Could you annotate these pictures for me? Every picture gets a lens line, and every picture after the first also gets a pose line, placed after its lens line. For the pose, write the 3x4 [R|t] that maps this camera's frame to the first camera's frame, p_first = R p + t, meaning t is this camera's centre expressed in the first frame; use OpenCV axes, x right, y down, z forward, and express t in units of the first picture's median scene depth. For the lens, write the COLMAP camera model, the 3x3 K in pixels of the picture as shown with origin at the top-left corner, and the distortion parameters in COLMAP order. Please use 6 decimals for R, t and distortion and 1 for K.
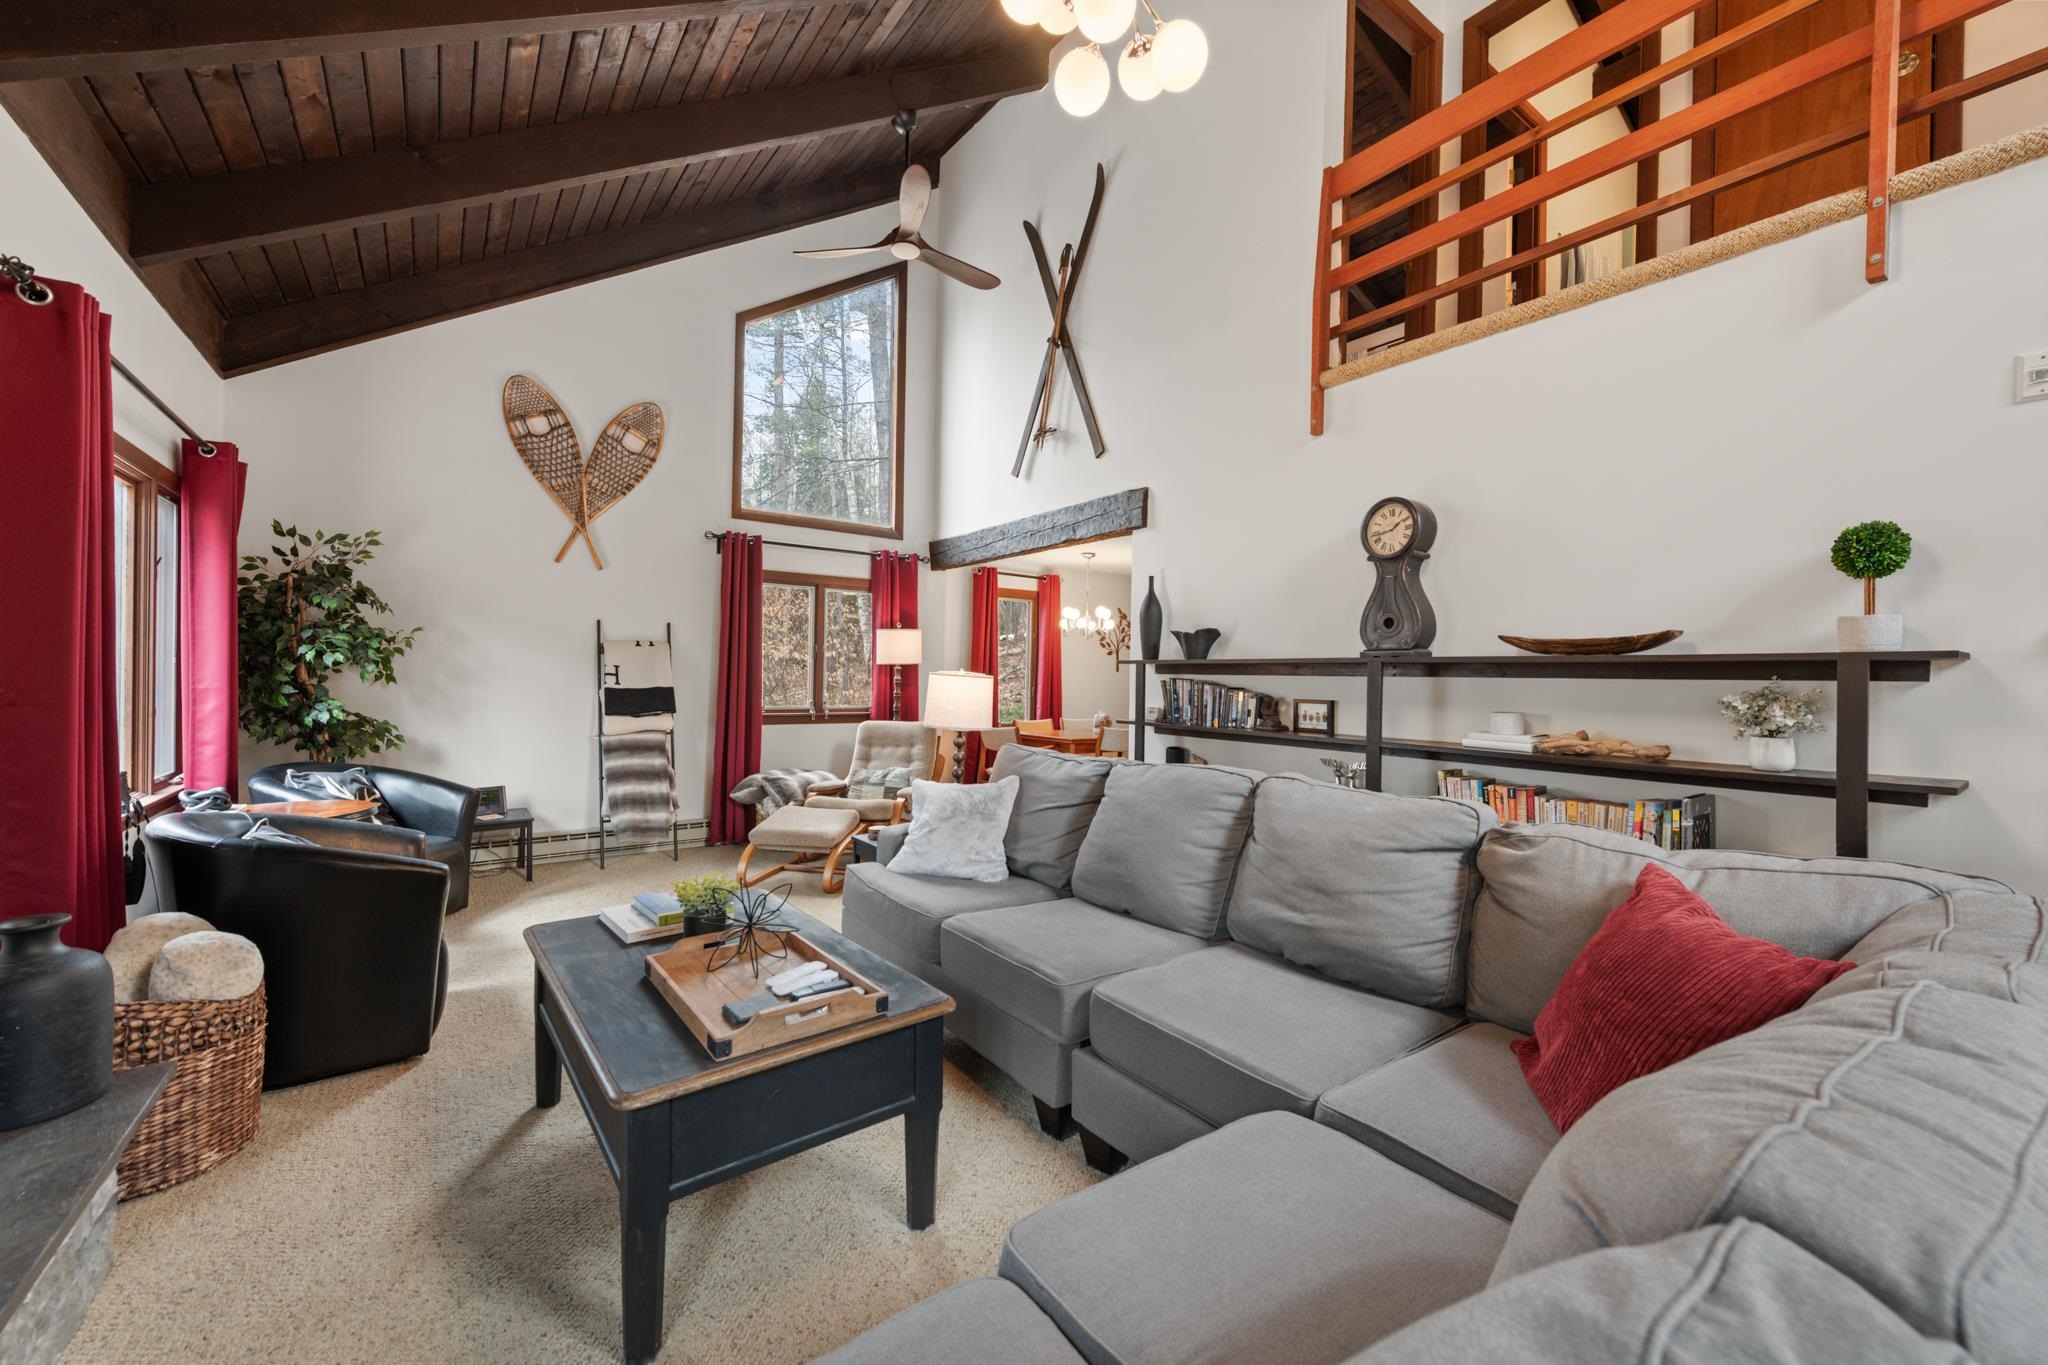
lens RADIAL K [[800.7, 0, 1034.5], [0, 800.7, 676.8], [0, 0, 1]] dist [0.014331, -0.004130]
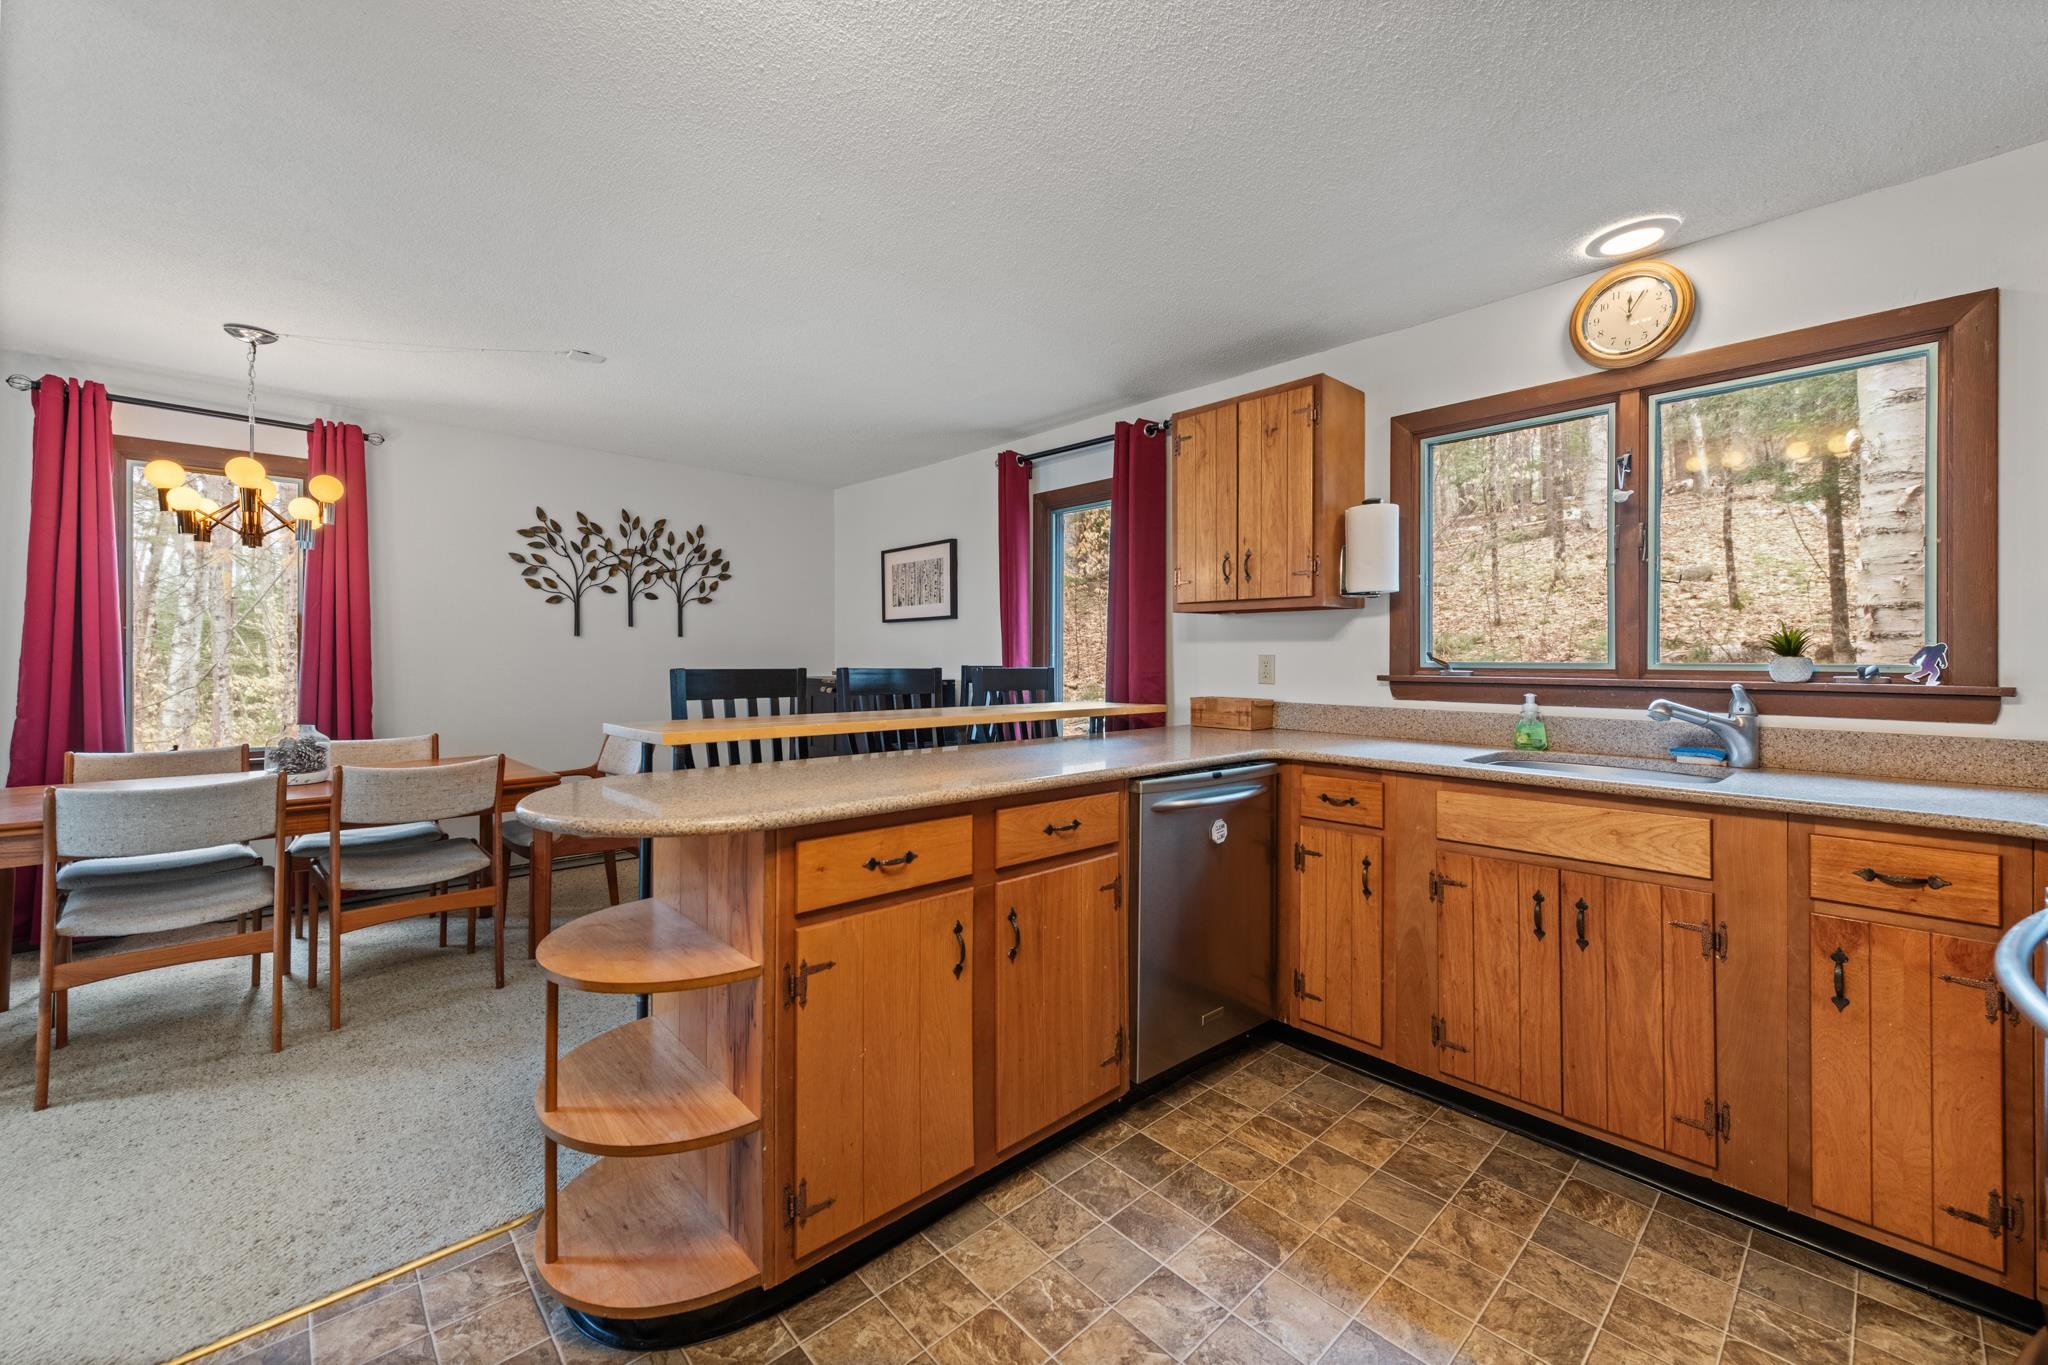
lens RADIAL K [[800.7, 0, 1027.7], [0, 800.7, 657.0], [0, 0, 1]] dist [0.014331, -0.004130]
pose [[0.992789, -0.013057, 0.119165, 0.565077], [0.013151, 0.999914, -0.000006, 0.017175], [-0.119155, 0.001573, 0.992874, 0.769798]]
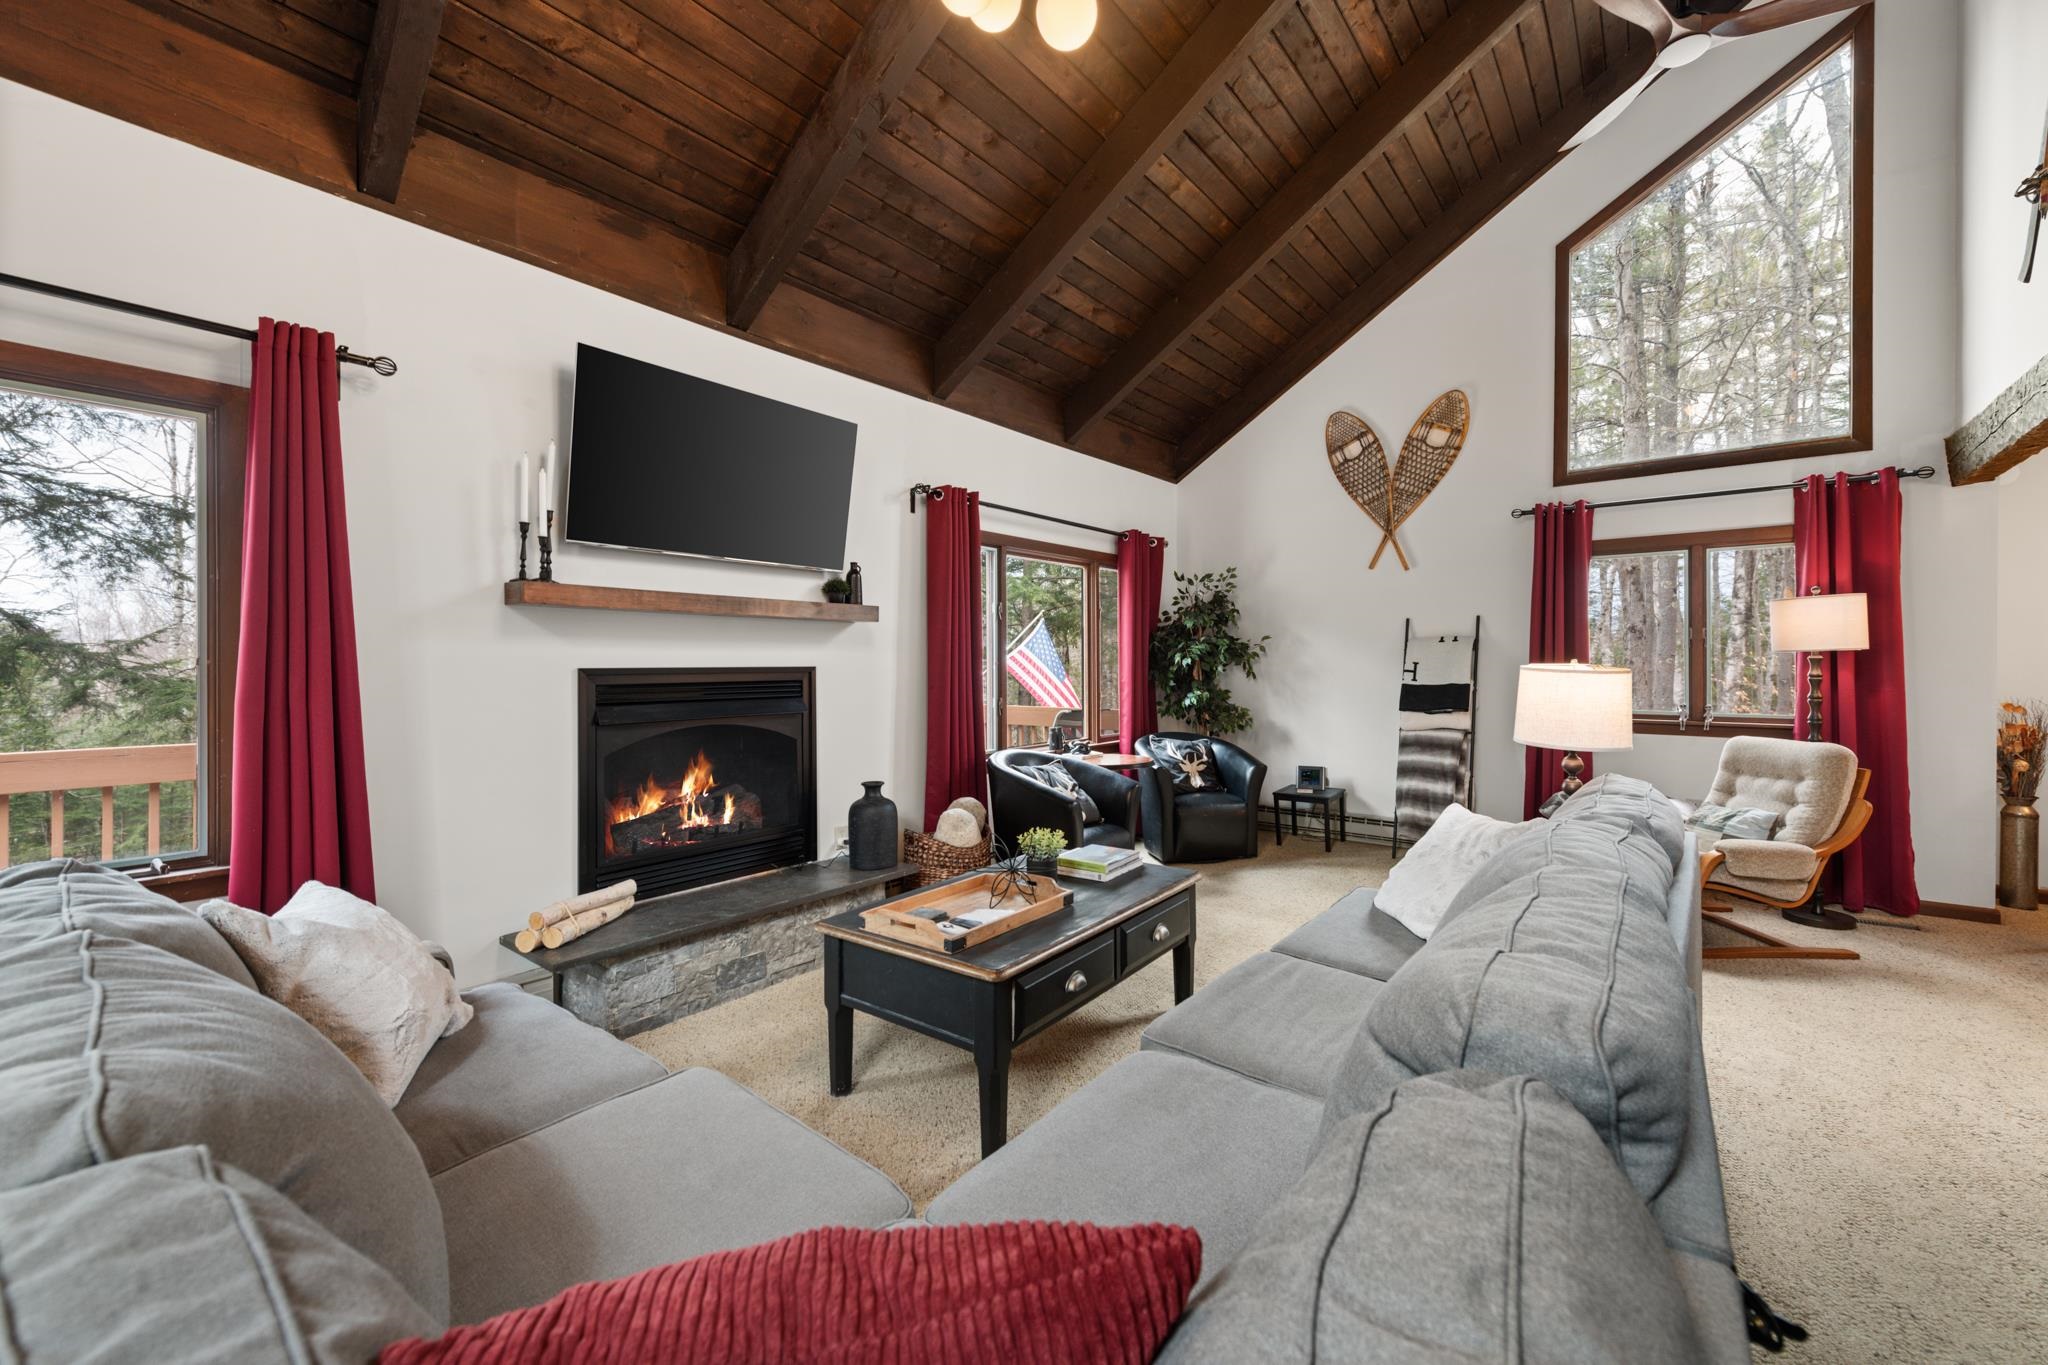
lens RADIAL K [[800.7, 0, 1037.3], [0, 800.7, 667.4], [0, 0, 1]] dist [0.014331, -0.004130]
pose [[0.259854, -0.012202, -0.965571, 0.341123], [0.004290, 0.999925, -0.011482, 0.001947], [0.965638, -0.001159, 0.259887, 0.275419]]
